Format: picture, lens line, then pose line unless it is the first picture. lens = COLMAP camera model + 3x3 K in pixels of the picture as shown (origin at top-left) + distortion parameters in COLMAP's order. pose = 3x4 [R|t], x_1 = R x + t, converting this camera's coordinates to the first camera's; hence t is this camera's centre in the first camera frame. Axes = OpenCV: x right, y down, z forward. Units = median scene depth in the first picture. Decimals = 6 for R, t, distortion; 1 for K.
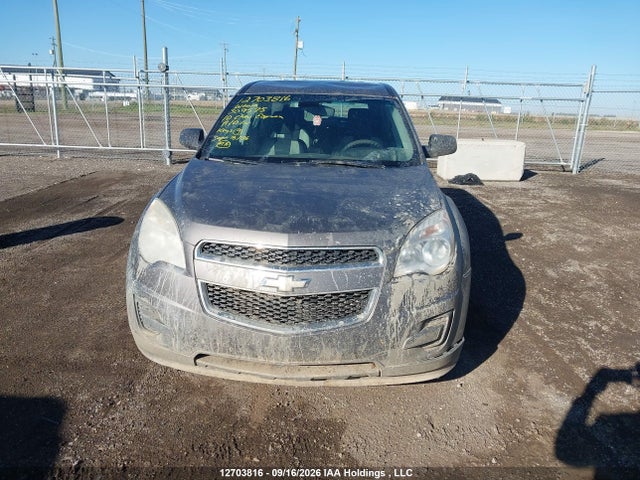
lens RADIAL K [[497.8, 0, 320.0], [0, 497.8, 240.0], [0, 0, 1]] dist [0.056612, 0.001308]
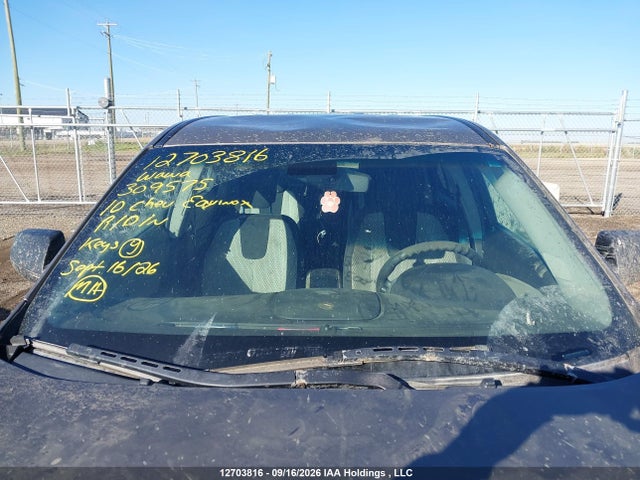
lens RADIAL K [[497.8, 0, 320.0], [0, 497.8, 240.0], [0, 0, 1]] dist [0.056612, 0.001308]
pose [[0.998374, -0.033634, 0.046021, -0.012315], [0.036408, 0.997485, -0.060820, -0.061624], [-0.043860, 0.062396, 0.997087, 0.193582]]
